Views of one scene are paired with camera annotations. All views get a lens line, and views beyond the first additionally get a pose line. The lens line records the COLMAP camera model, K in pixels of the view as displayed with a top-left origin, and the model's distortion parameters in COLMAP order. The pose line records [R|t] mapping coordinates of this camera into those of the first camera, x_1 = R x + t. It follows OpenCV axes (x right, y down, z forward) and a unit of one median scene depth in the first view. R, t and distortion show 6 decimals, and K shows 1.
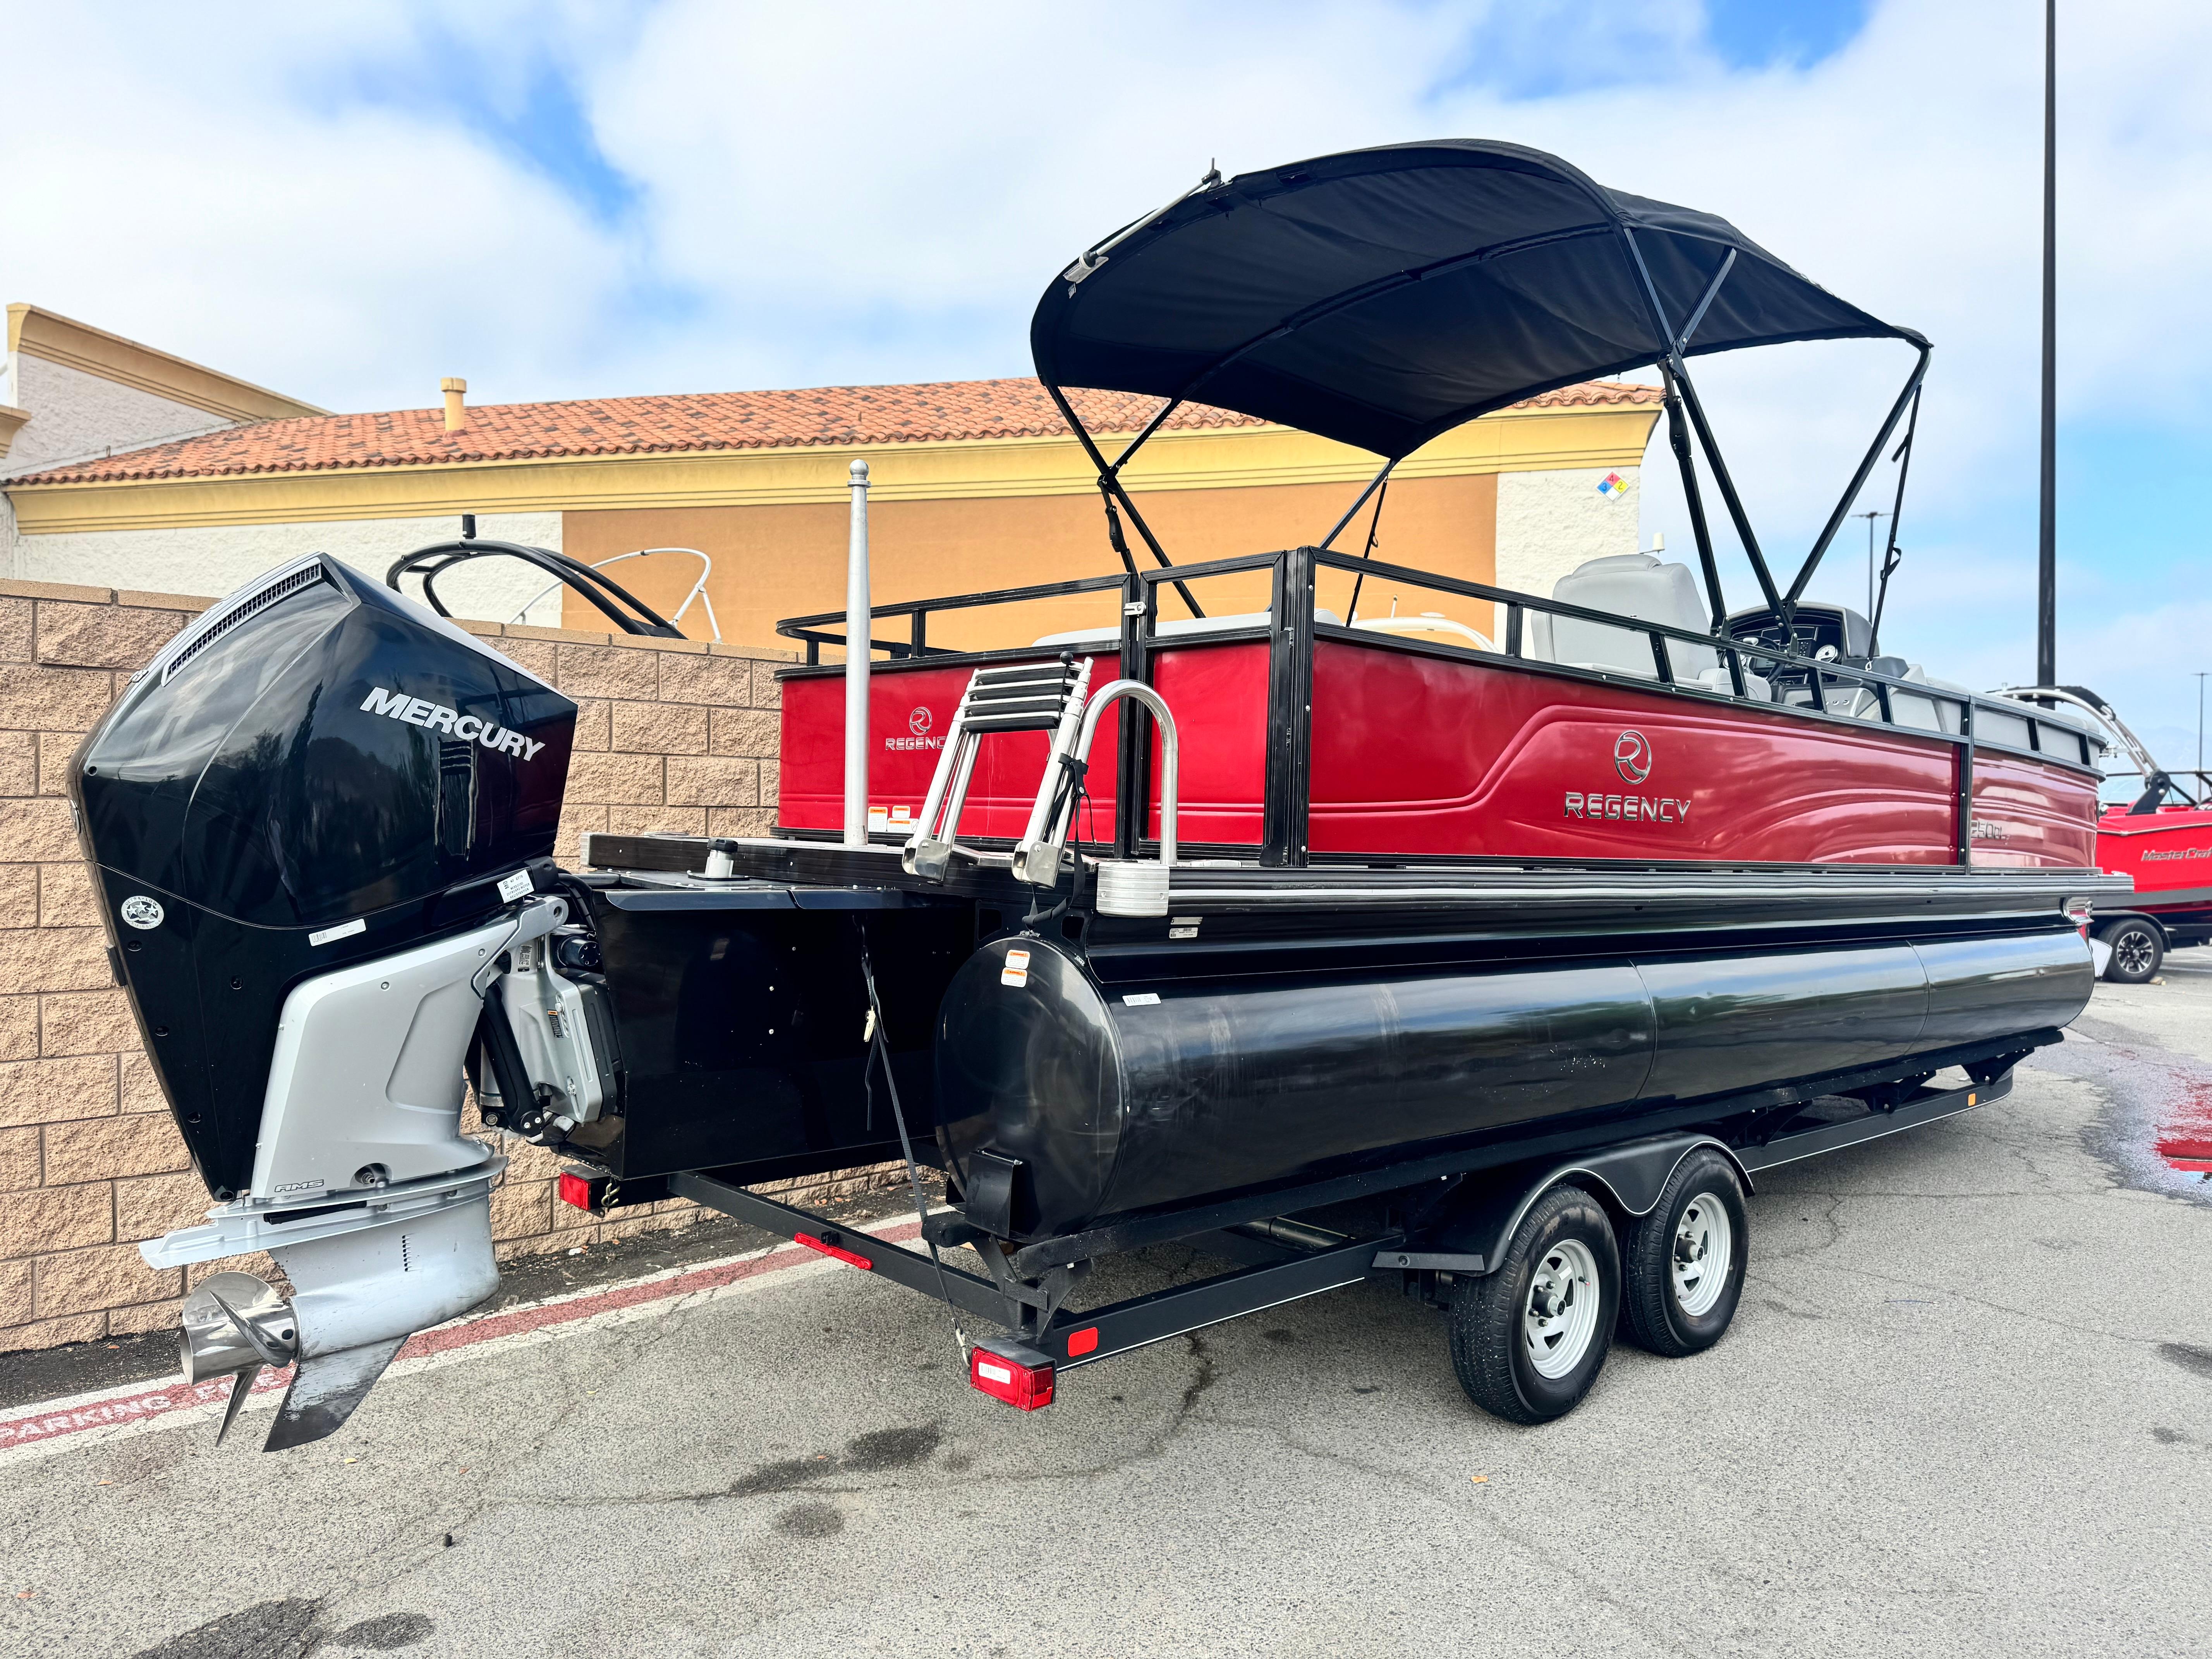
lens RADIAL K [[1497.4, 0, 1106.0], [0, 1497.4, 829.5], [0, 0, 1]] dist [0.089399, -0.127625]
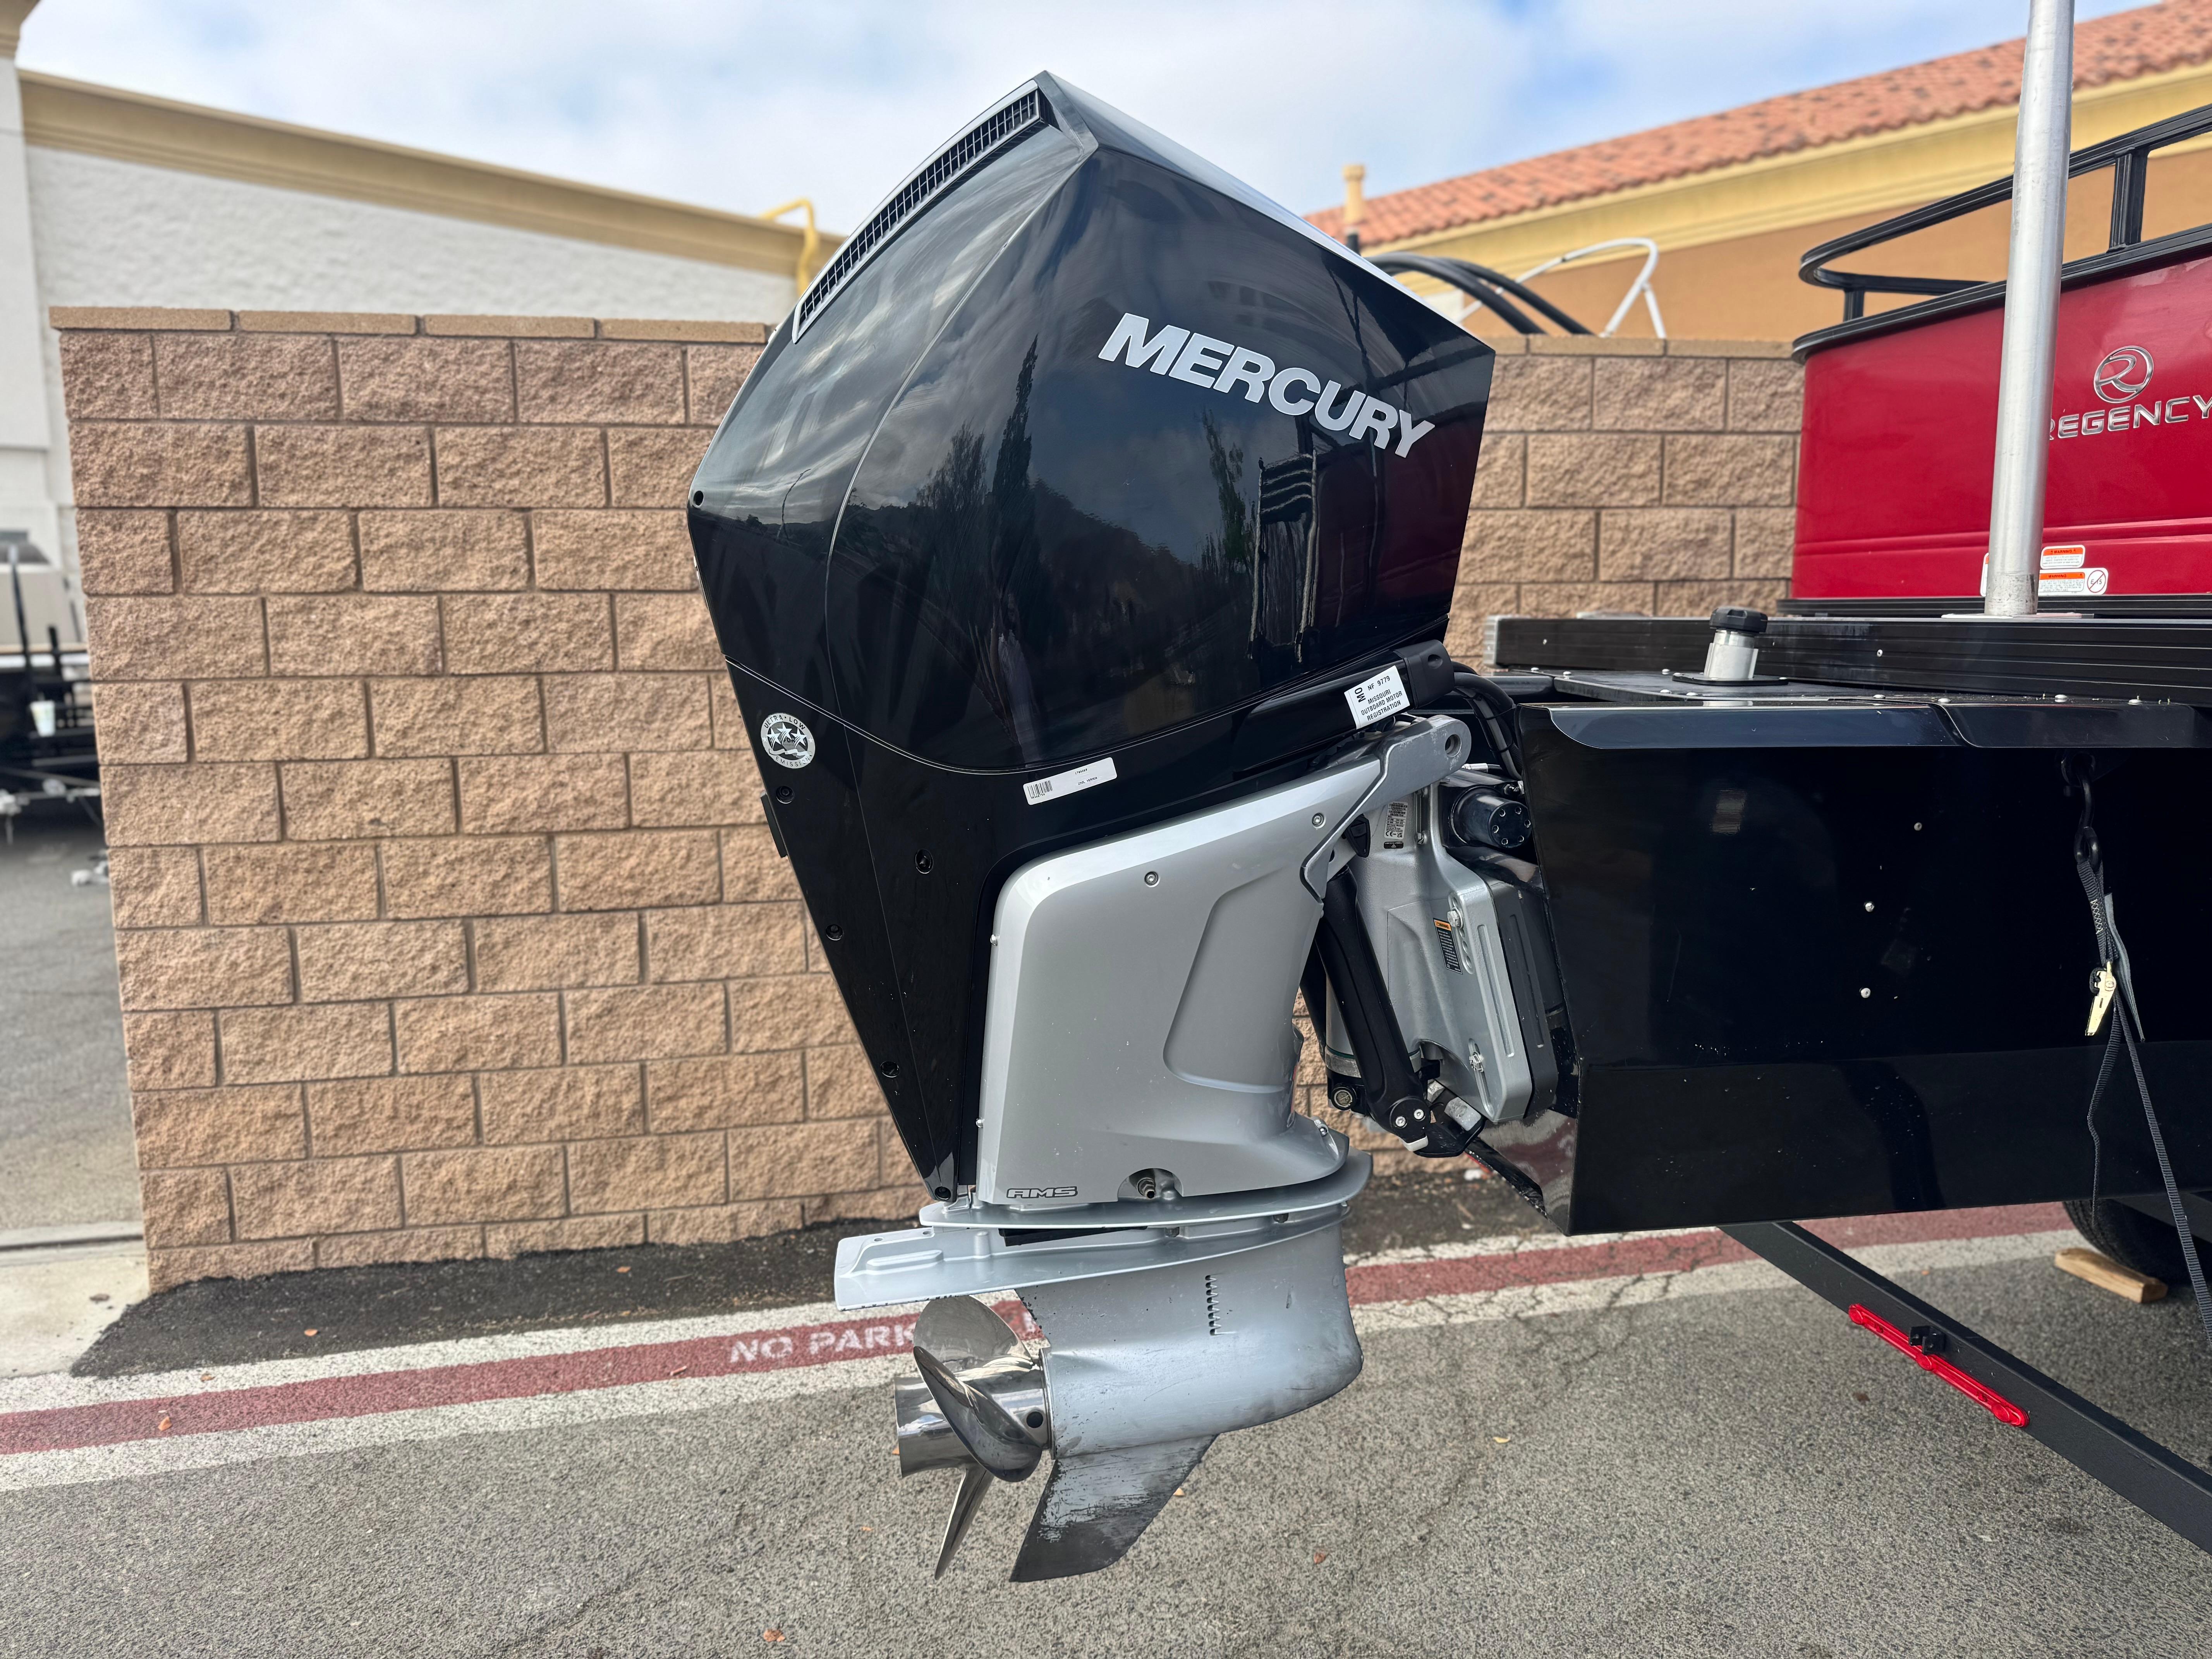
lens RADIAL K [[1497.4, 0, 1106.0], [0, 1497.4, 829.5], [0, 0, 1]] dist [0.089399, -0.127625]
pose [[0.841049, 0.048442, -0.538786, -0.121191], [0.020352, 0.992444, 0.121001, 0.011833], [0.540576, -0.112733, 0.833708, 0.331890]]
